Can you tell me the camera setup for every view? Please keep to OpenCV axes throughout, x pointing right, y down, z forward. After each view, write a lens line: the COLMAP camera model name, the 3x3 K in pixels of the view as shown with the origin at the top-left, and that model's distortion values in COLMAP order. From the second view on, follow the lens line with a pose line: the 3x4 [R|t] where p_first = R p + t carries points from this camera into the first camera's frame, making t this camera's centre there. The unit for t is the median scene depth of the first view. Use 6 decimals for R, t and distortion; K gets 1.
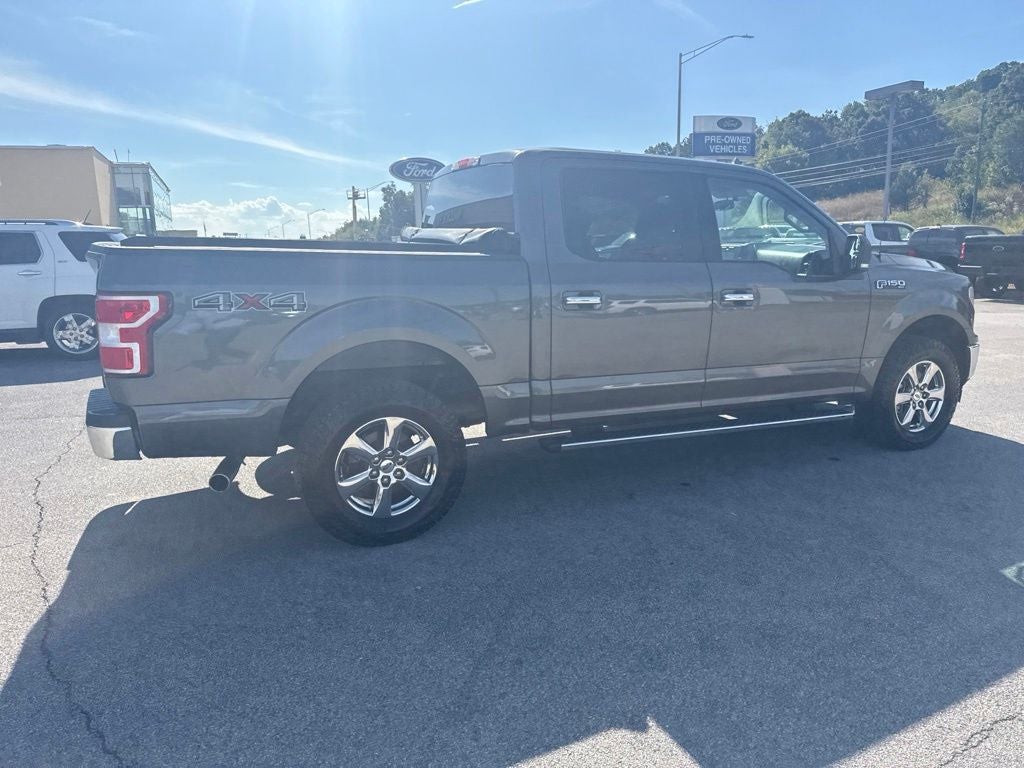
lens RADIAL K [[727.3, 0, 515.5], [0, 727.3, 381.6], [0, 0, 1]] dist [0.024425, -0.026287]
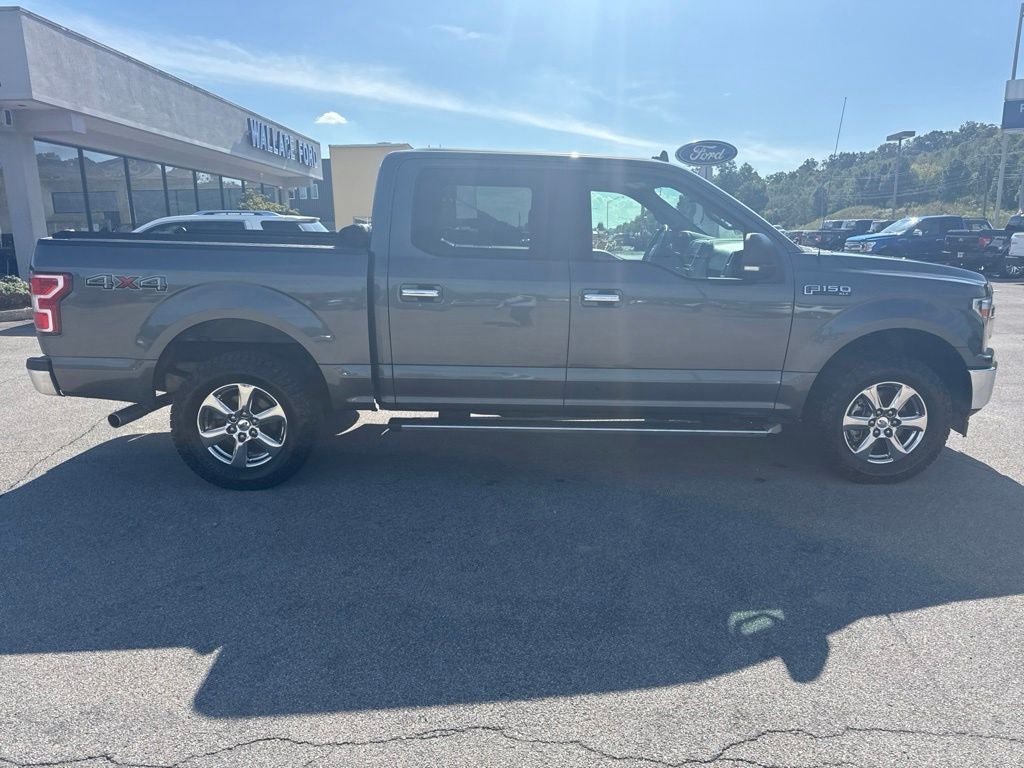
lens RADIAL K [[727.3, 0, 516.0], [0, 727.3, 392.1], [0, 0, 1]] dist [0.024425, -0.026287]
pose [[0.919238, 0.093868, -0.382349, 0.489983], [-0.081409, 0.995491, 0.048676, -0.022669], [0.385194, -0.013618, 0.922735, 0.045751]]
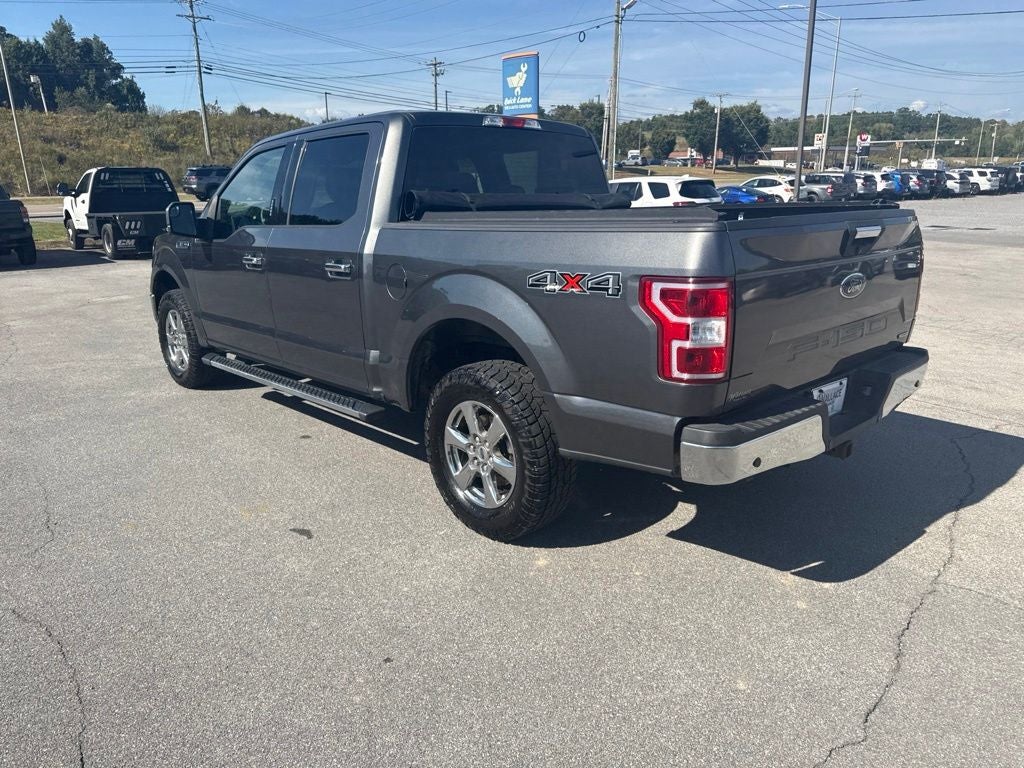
lens RADIAL K [[727.3, 0, 515.9], [0, 727.3, 386.2], [0, 0, 1]] dist [0.024425, -0.026287]
pose [[-0.324164, -0.239918, 0.915072, -0.893196], [0.195208, 0.929523, 0.312859, -0.246456], [-0.925641, 0.280047, -0.254484, 1.178610]]
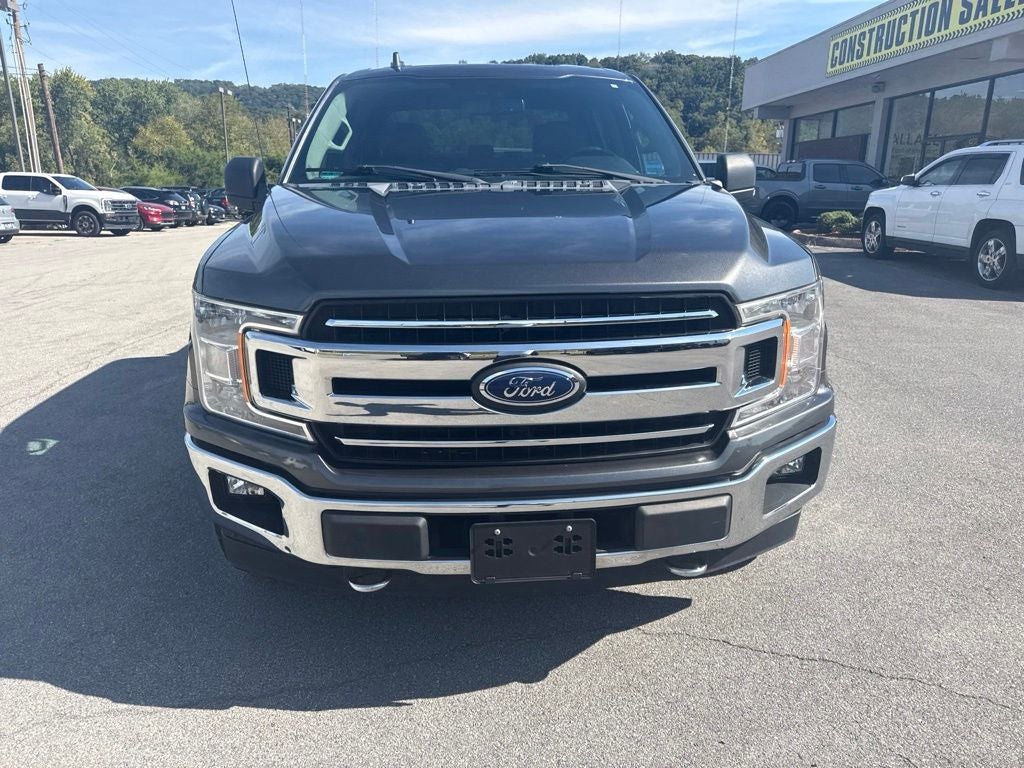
lens RADIAL K [[727.3, 0, 520.1], [0, 727.3, 386.0], [0, 0, 1]] dist [0.024425, -0.026287]
pose [[-0.348237, 0.277692, -0.895331, 0.975593], [-0.178327, 0.918049, 0.354097, -0.264707], [0.920288, 0.282971, -0.270179, 1.341373]]
